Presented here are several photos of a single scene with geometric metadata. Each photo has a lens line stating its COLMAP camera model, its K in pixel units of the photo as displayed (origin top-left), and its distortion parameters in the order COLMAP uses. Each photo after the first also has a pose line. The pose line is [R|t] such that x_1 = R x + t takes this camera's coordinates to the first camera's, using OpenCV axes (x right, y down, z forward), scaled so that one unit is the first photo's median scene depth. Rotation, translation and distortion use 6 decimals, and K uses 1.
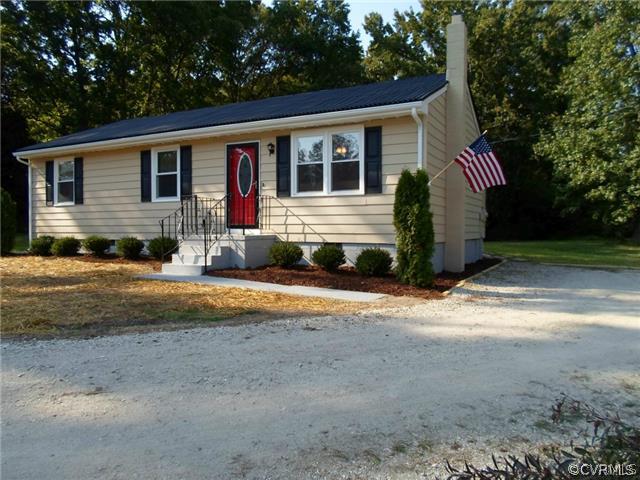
lens RADIAL K [[493.6, 0, 320.0], [0, 493.6, 240.0], [0, 0, 1]] dist [-0.045386, 0.001690]
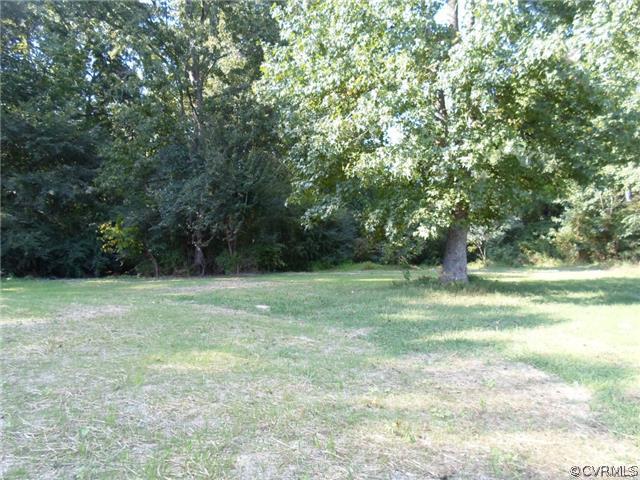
lens RADIAL K [[493.6, 0, 320.0], [0, 493.6, 240.0], [0, 0, 1]] dist [-0.045386, 0.001690]
pose [[0.918461, -0.000285, 0.395513, 0.362805], [0.020576, 0.998680, -0.047062, -0.016623], [-0.394977, 0.051363, 0.917254, 0.637529]]
